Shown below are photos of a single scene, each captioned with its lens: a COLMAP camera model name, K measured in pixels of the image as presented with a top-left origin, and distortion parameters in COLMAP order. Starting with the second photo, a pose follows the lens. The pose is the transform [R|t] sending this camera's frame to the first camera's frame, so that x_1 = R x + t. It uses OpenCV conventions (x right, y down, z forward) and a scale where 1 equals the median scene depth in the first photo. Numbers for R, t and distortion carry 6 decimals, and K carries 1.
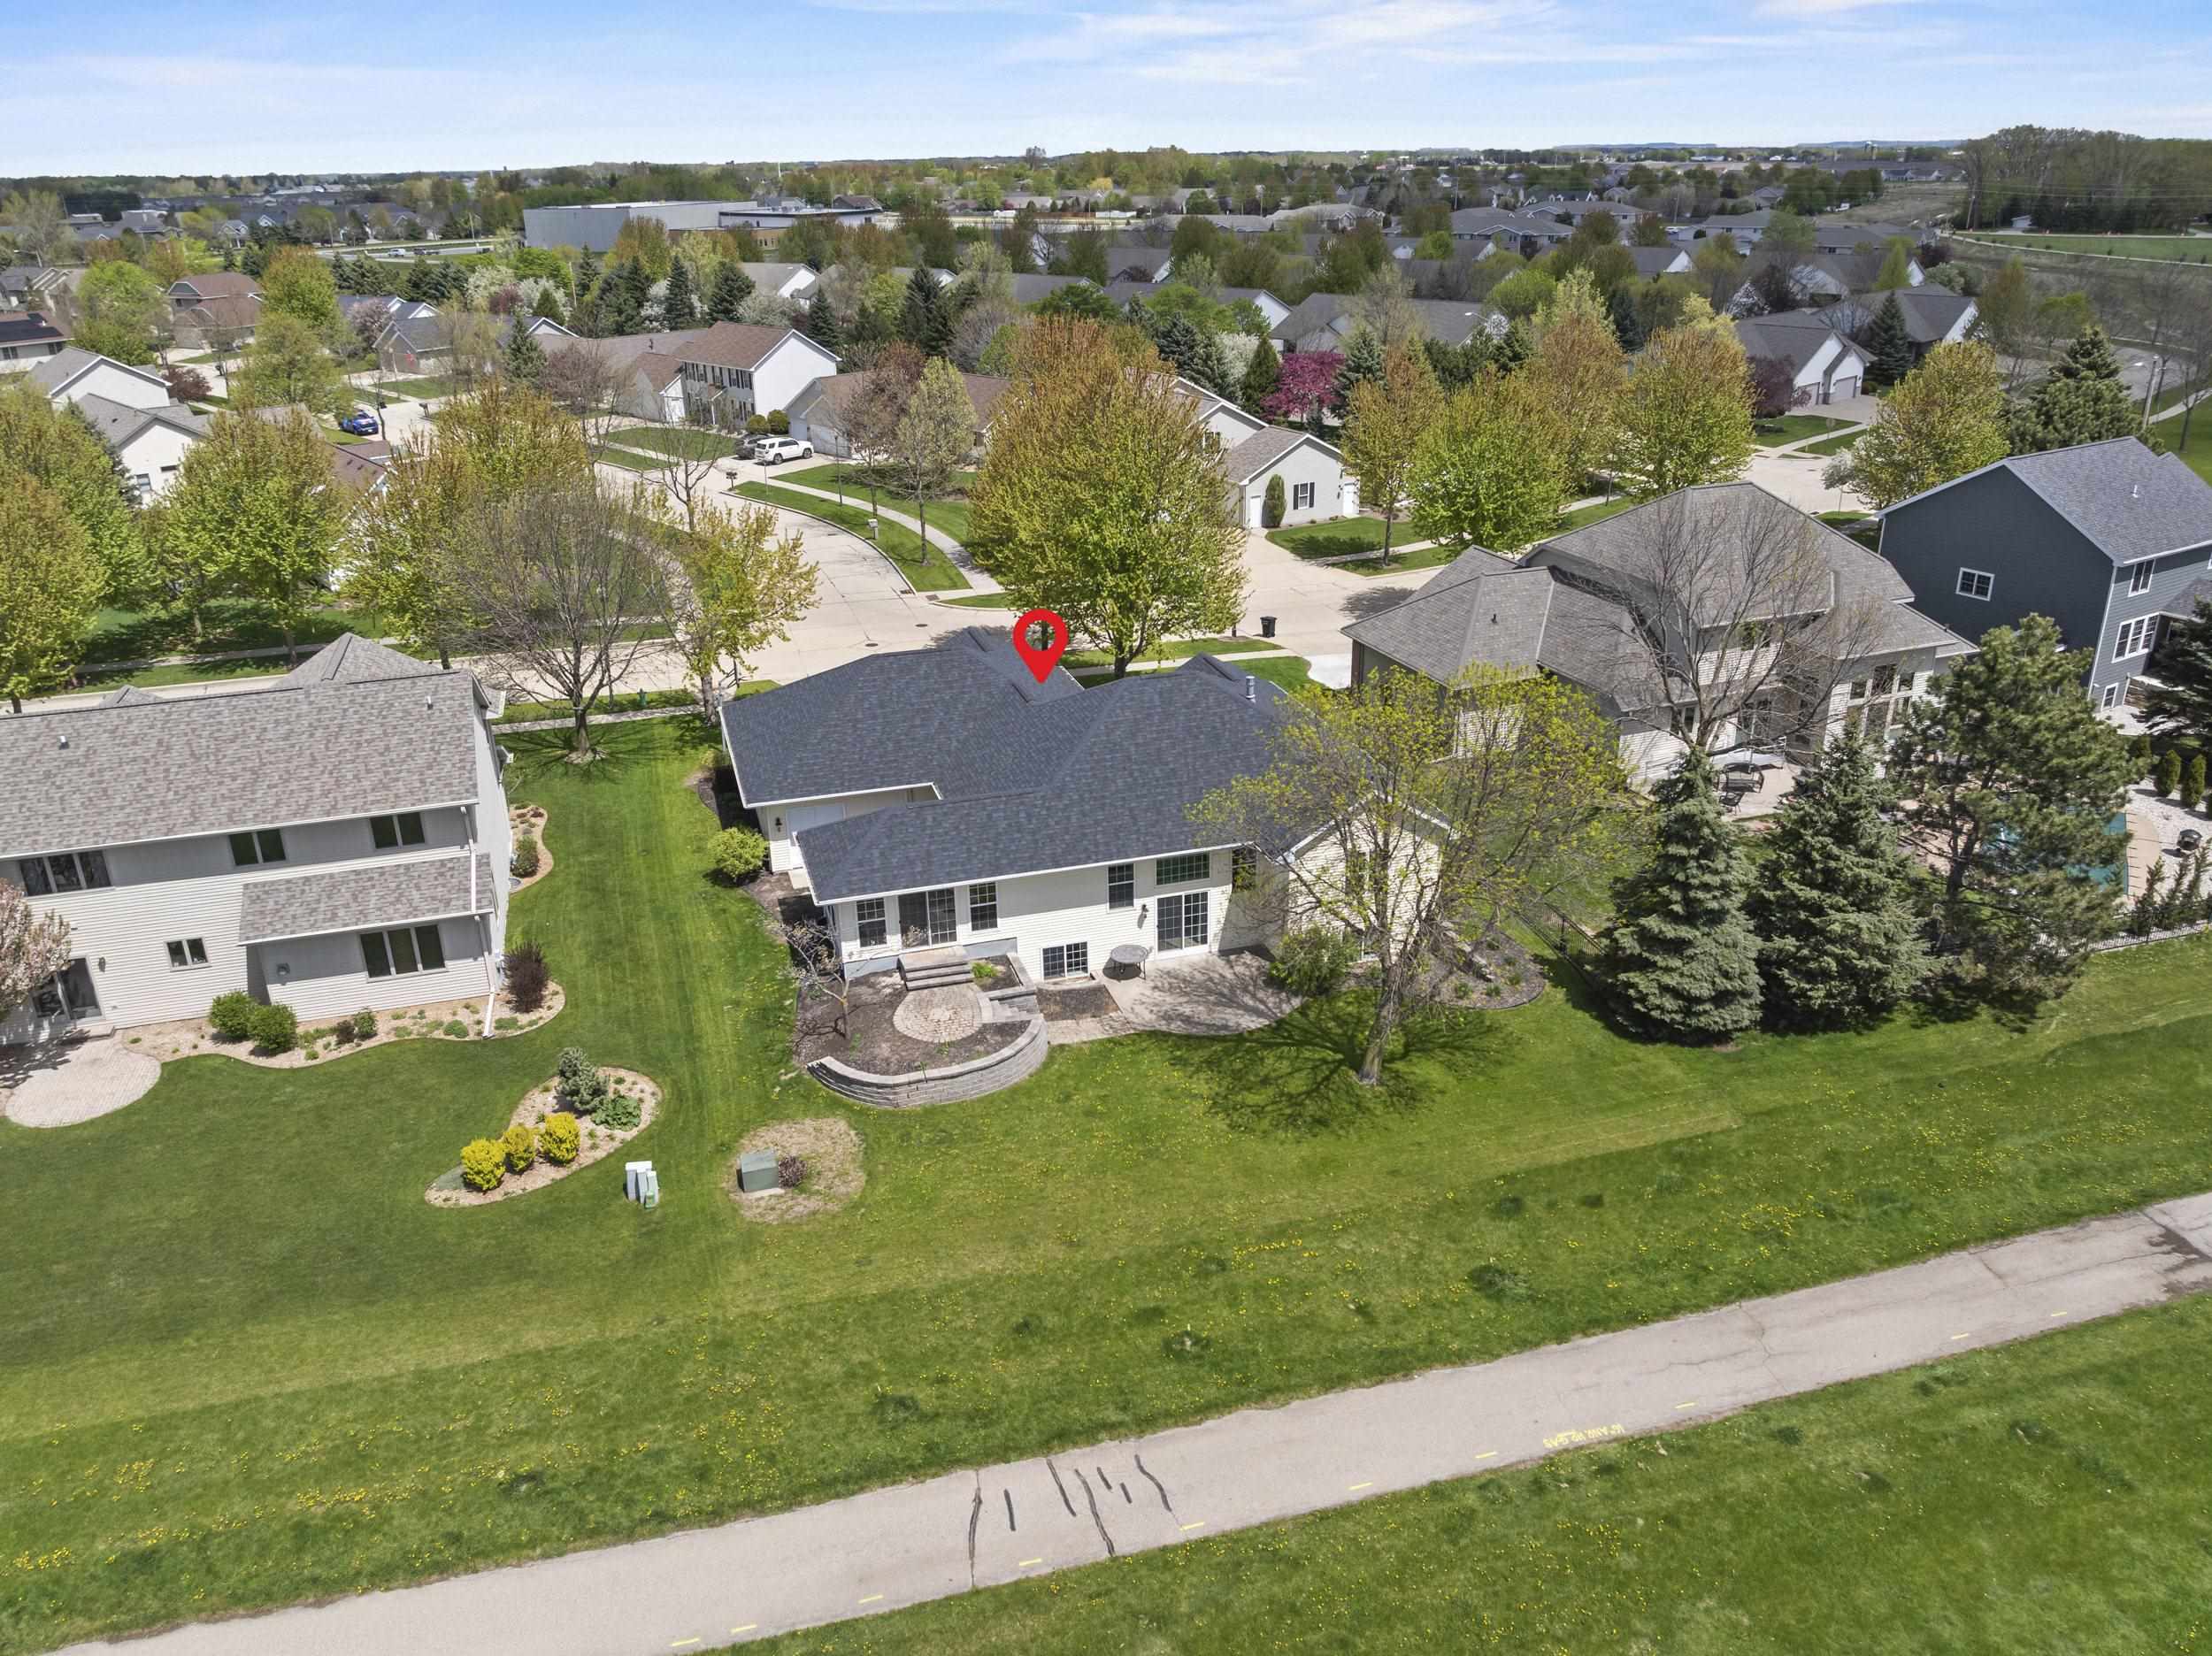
lens RADIAL K [[1598.2, 0, 1106.0], [0, 1598.2, 828.0], [0, 0, 1]] dist [-0.043159, 0.003433]
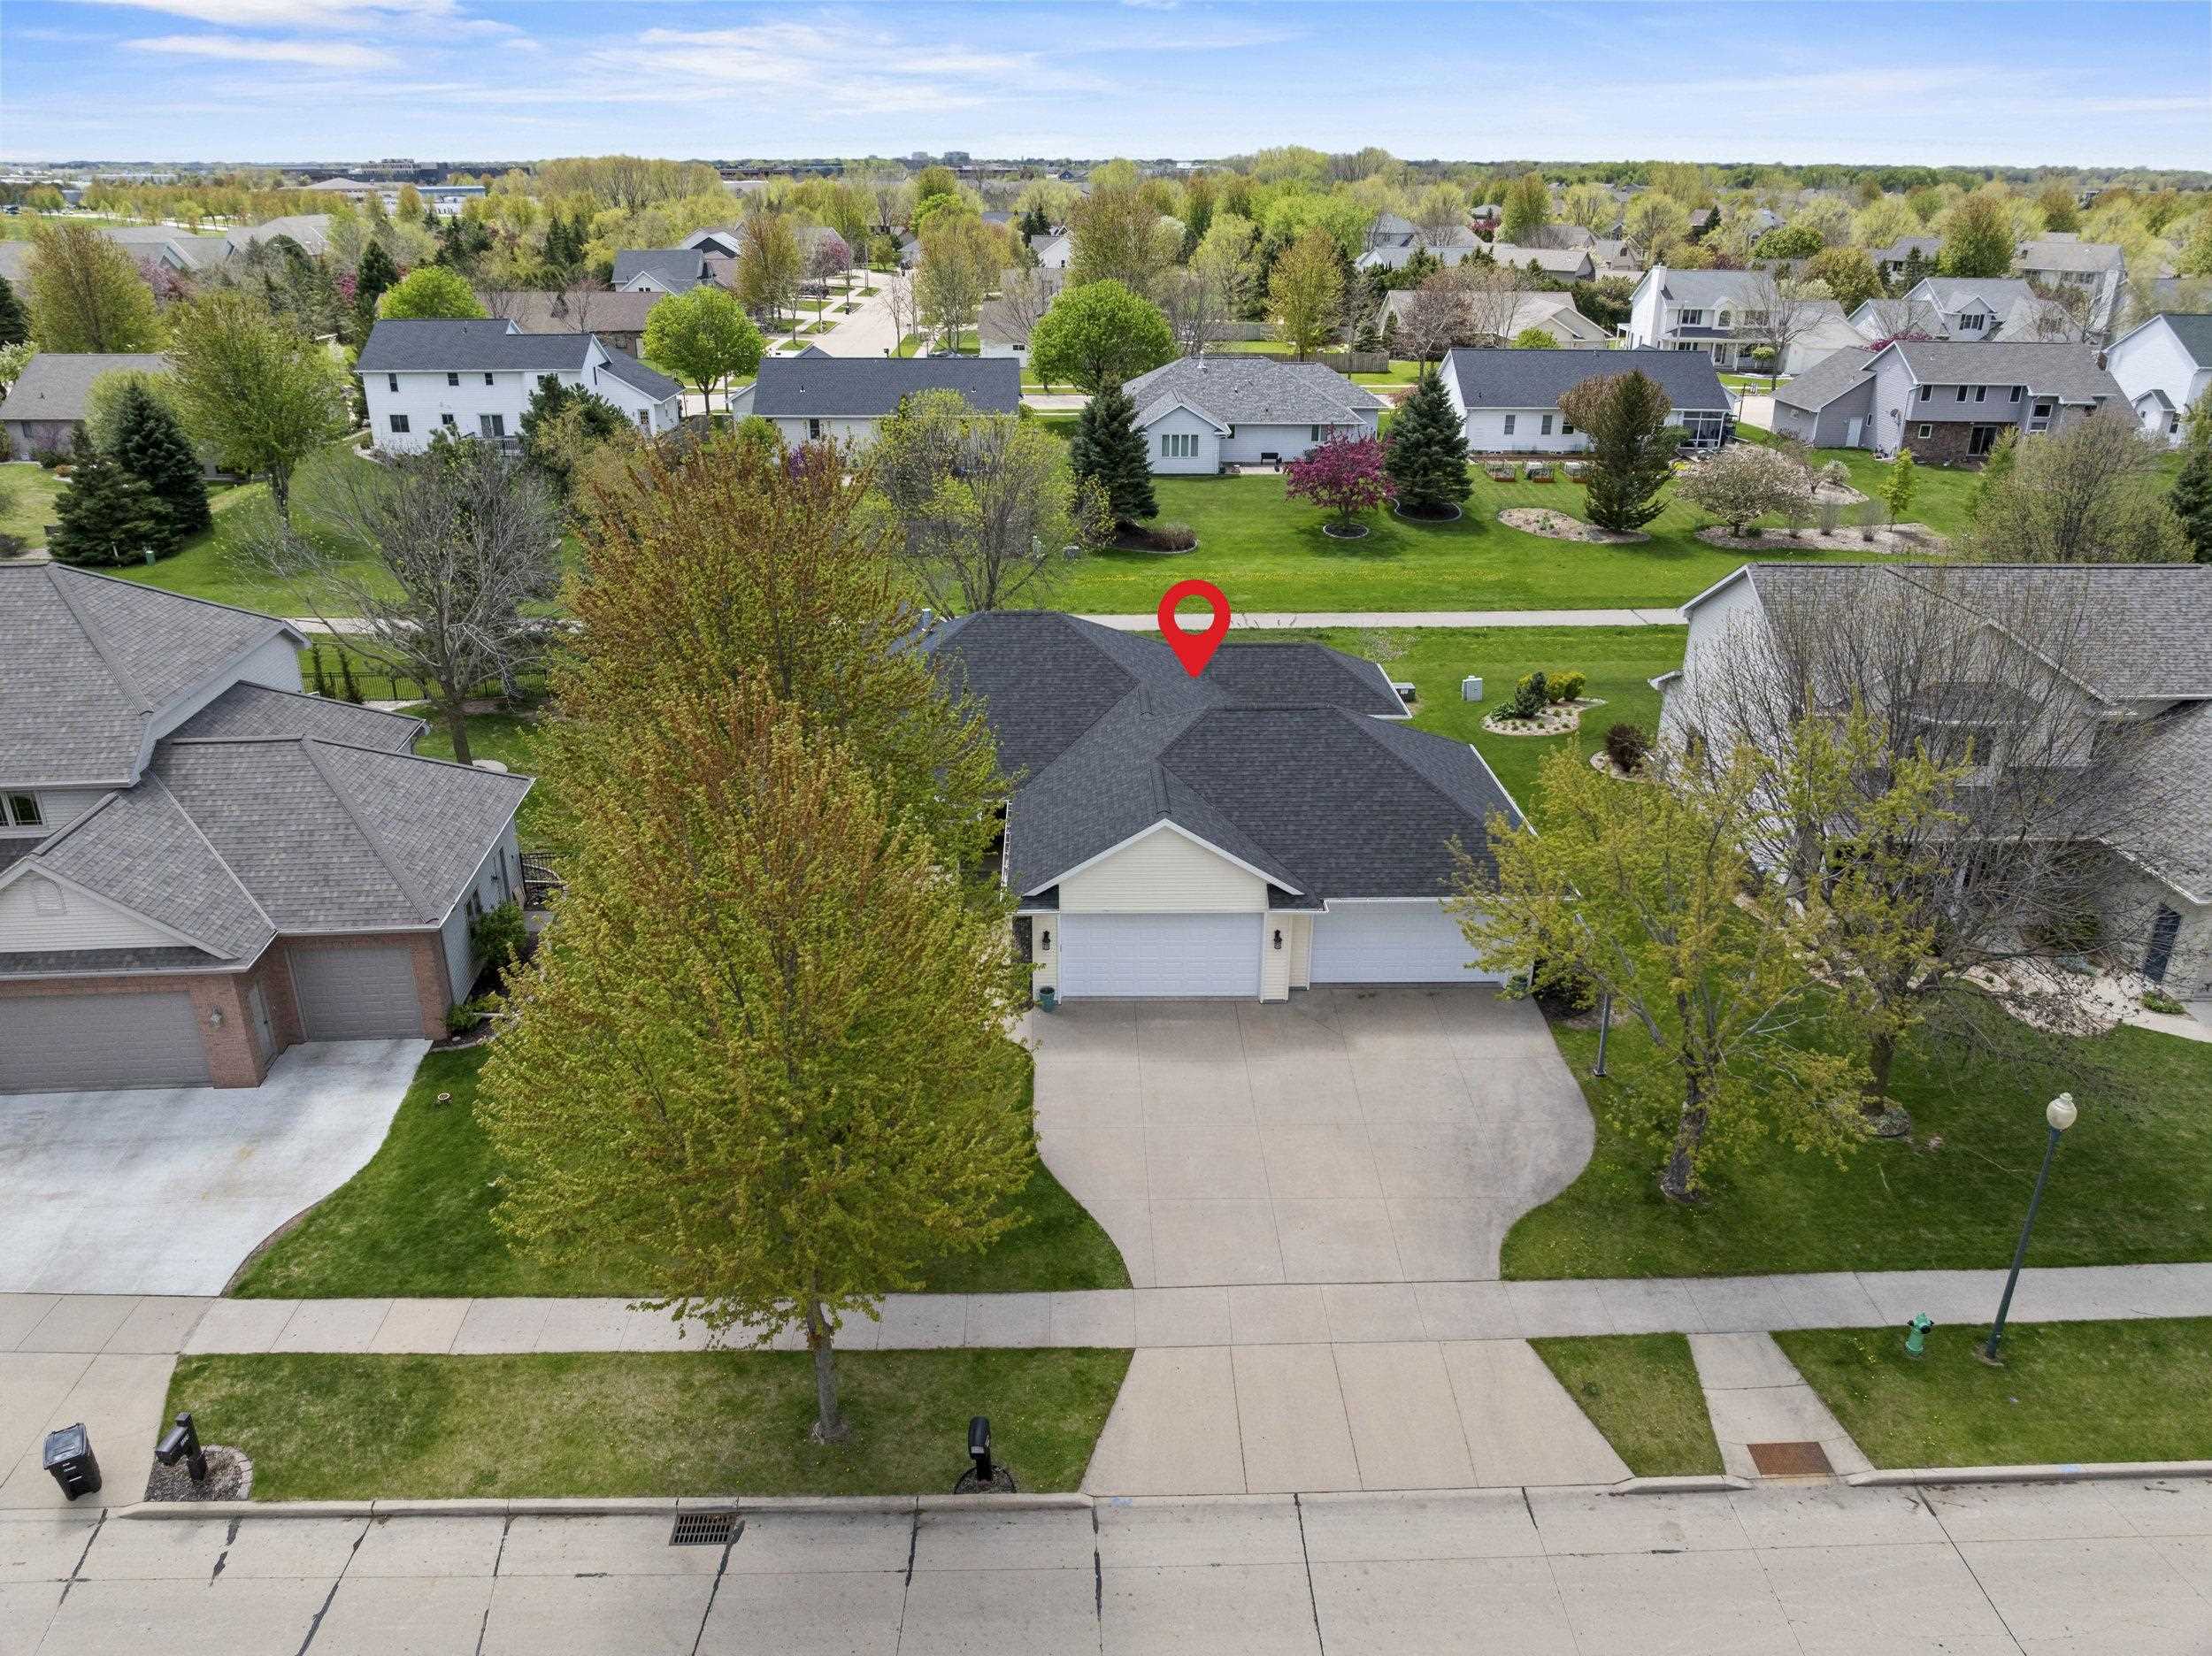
lens RADIAL K [[1551.1, 0, 1106.0], [0, 1551.1, 828.0], [0, 0, 1]] dist [-0.055944, 0.028868]
pose [[-0.963933, -0.090430, 0.250310, -0.294807], [0.118365, 0.696710, 0.707521, -0.751961], [-0.238375, 0.711631, -0.660878, 1.962787]]
